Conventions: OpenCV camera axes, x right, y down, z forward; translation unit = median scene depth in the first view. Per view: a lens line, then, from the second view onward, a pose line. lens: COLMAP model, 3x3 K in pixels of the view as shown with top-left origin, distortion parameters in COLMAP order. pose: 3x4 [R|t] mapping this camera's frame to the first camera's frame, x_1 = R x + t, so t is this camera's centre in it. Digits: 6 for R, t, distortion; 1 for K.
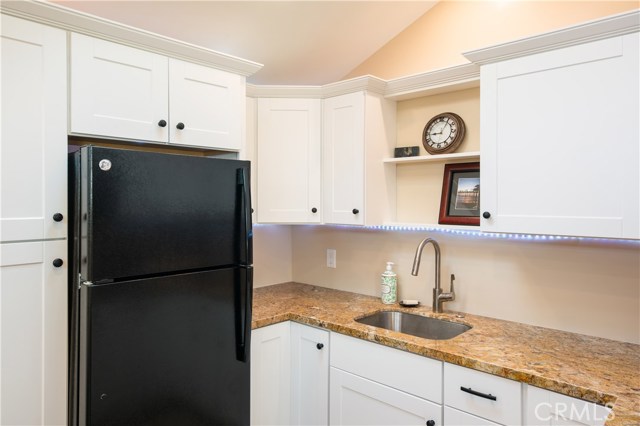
lens RADIAL K [[435.5, 0, 318.7], [0, 435.5, 207.4], [0, 0, 1]] dist [0.008598, 0.000704]
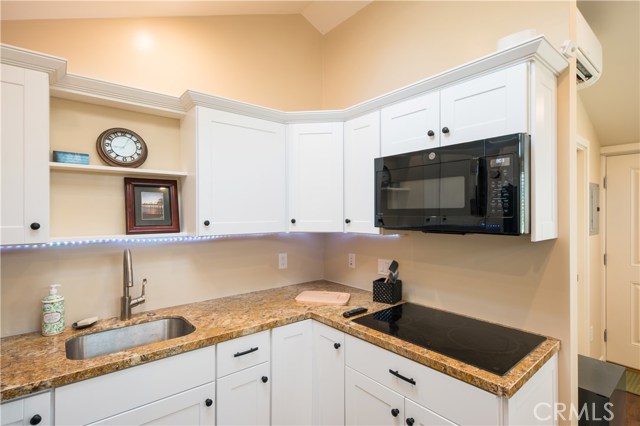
lens RADIAL K [[311.0, 0, 319.7], [0, 311.0, 214.5], [0, 0, 1]] dist [0.003300, -0.000167]
pose [[0.138558, -0.010072, 0.990303, -0.444334], [0.013908, 0.999869, 0.008223, -0.010112], [-0.990257, 0.012634, 0.138680, 0.488952]]
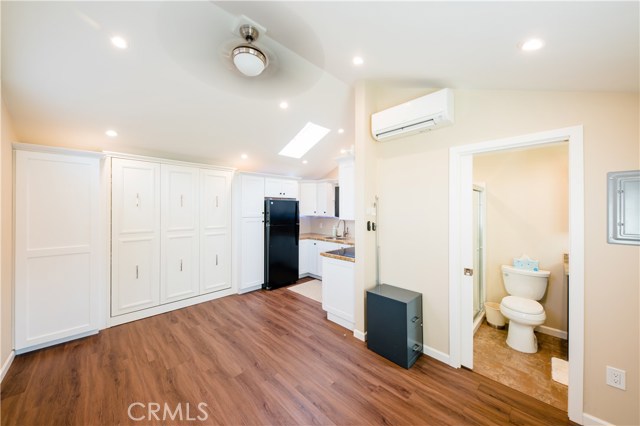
lens RADIAL K [[224.8, 0, 321.6], [0, 224.8, 210.9], [0, 0, 1]] dist [0.001178, 0.000062]
pose [[0.998932, 0.001422, -0.046185, 0.172329], [-0.001678, 0.999983, -0.005500, 0.009488], [0.046177, 0.005572, 0.998918, -1.218963]]
